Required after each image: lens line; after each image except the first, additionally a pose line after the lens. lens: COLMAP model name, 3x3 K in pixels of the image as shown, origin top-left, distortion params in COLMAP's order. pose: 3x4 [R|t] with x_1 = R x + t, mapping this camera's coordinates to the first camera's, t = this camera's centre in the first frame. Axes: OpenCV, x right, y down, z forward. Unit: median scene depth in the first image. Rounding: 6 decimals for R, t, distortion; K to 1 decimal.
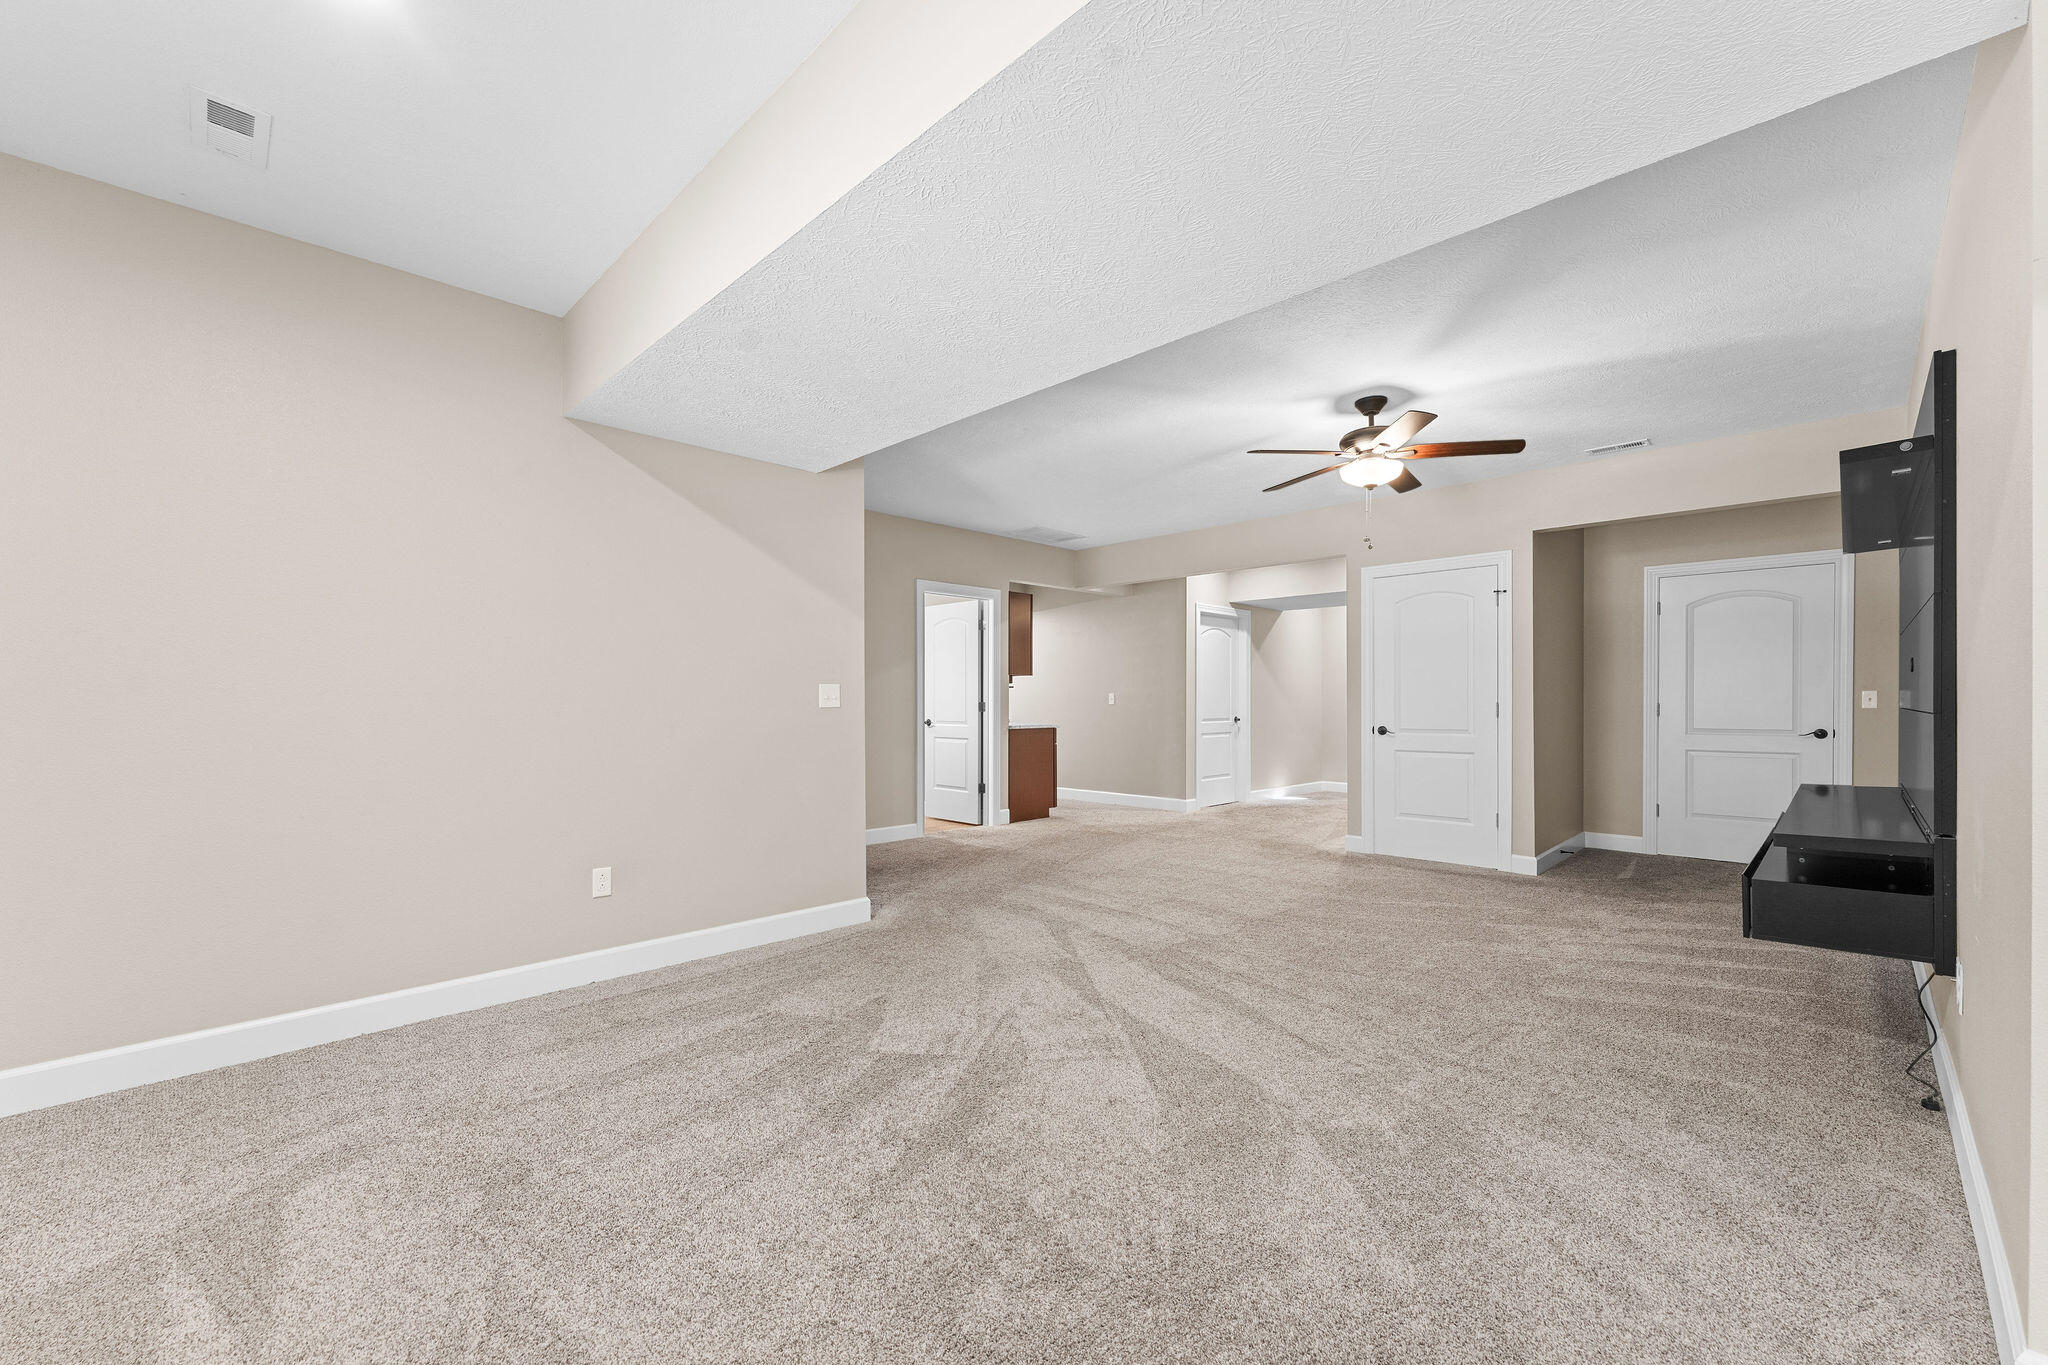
lens RADIAL K [[821.8, 0, 1017.3], [0, 821.8, 696.1], [0, 0, 1]] dist [-0.000688, -0.000213]
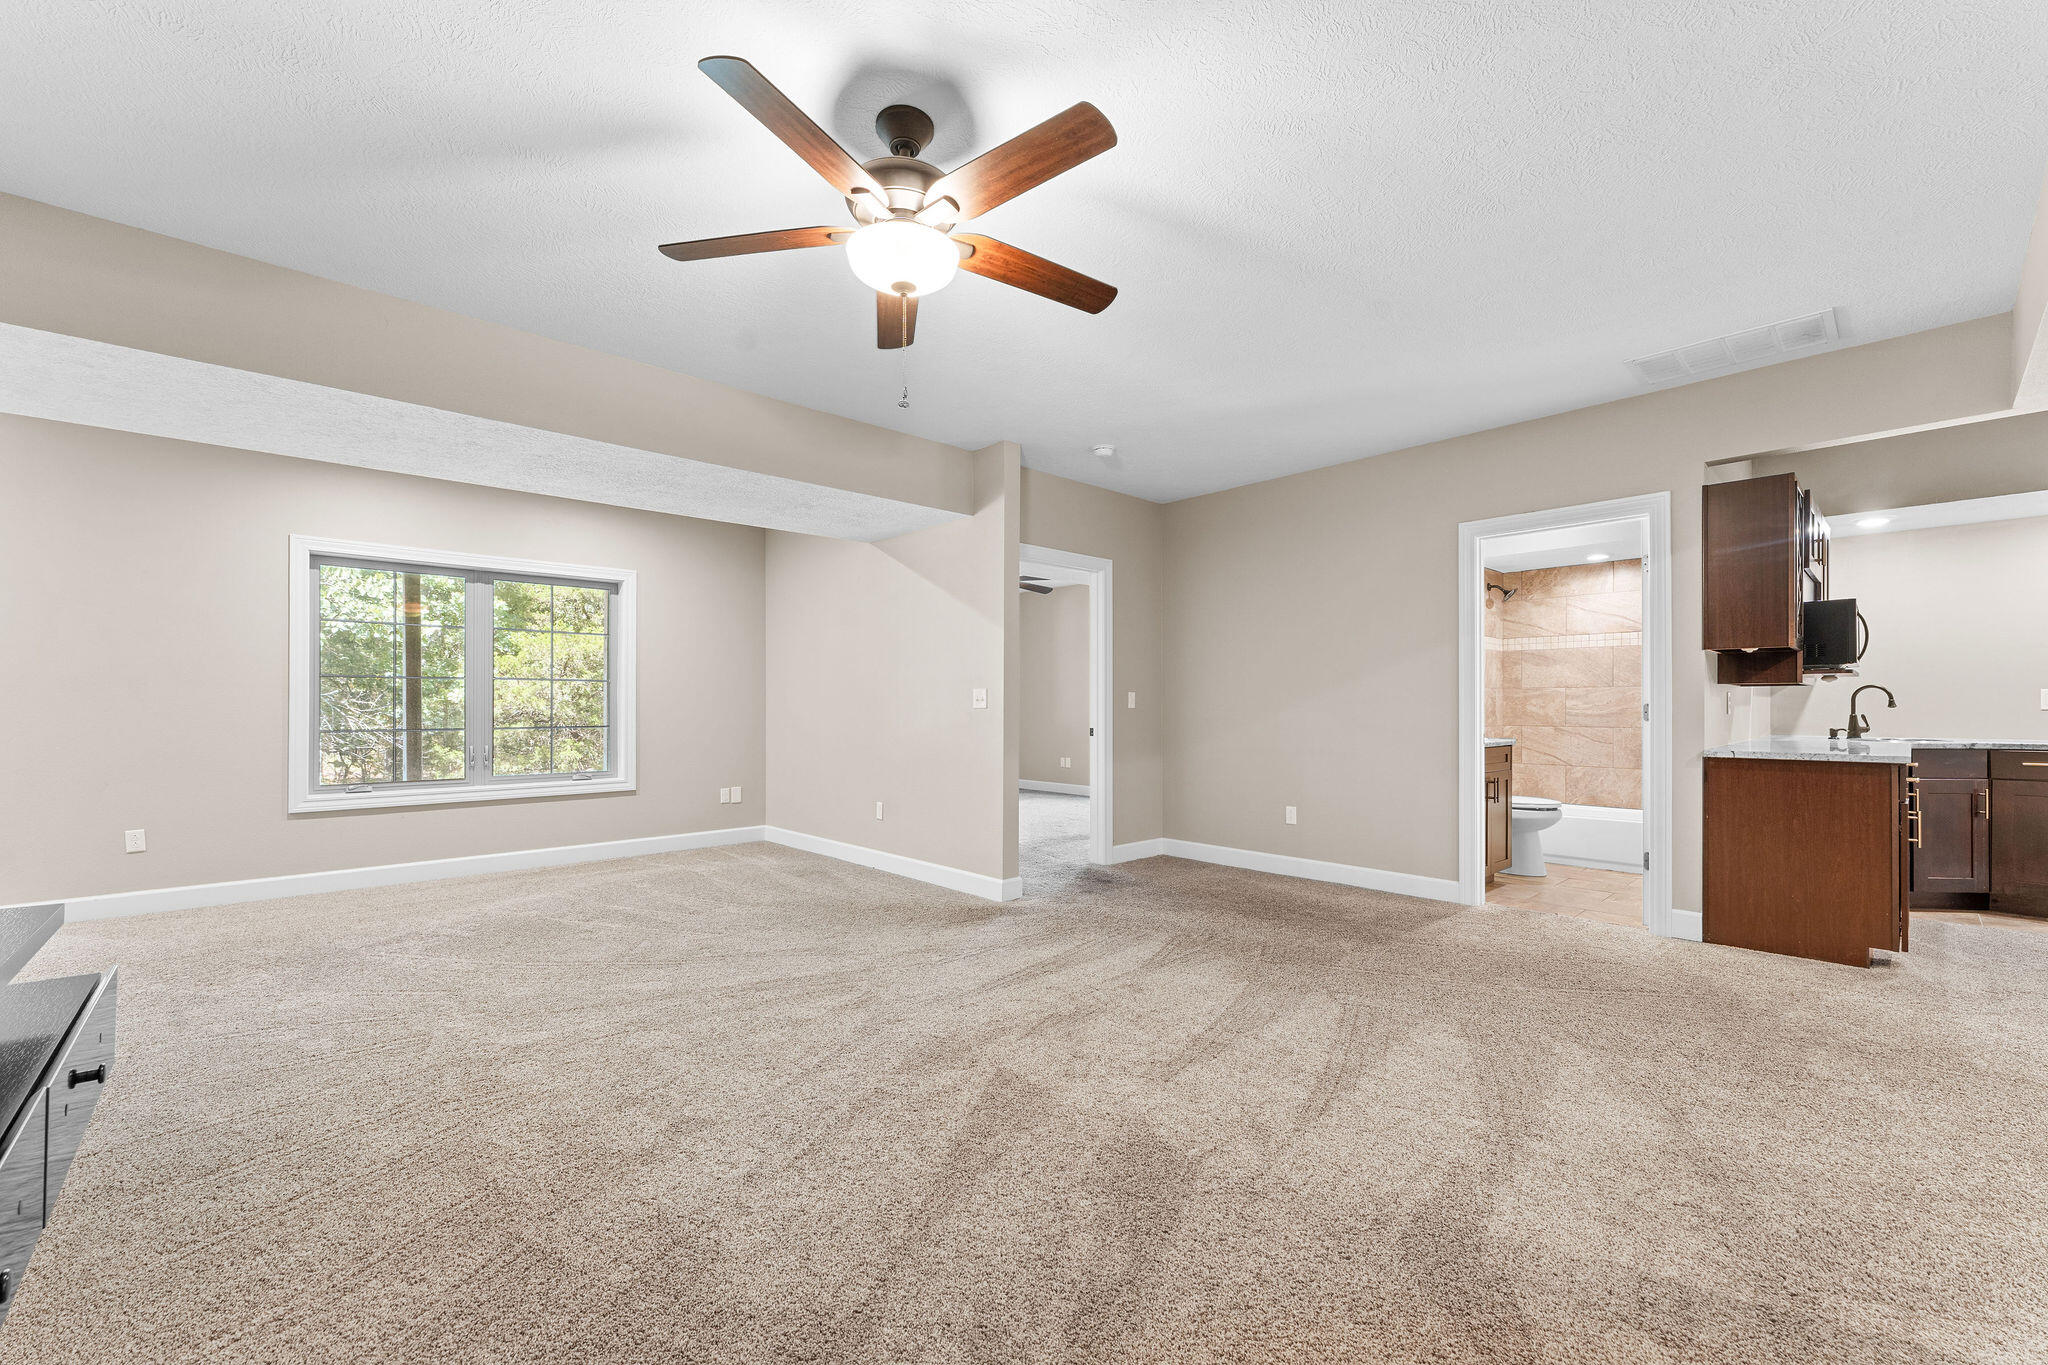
lens RADIAL K [[821.8, 0, 1017.3], [0, 821.8, 696.1], [0, 0, 1]] dist [-0.000688, -0.000213]
pose [[-0.035472, -0.004414, -0.999361, 0.889566], [0.006662, 0.999967, -0.004653, 0.002344], [0.999348, -0.006823, -0.035441, 1.020462]]
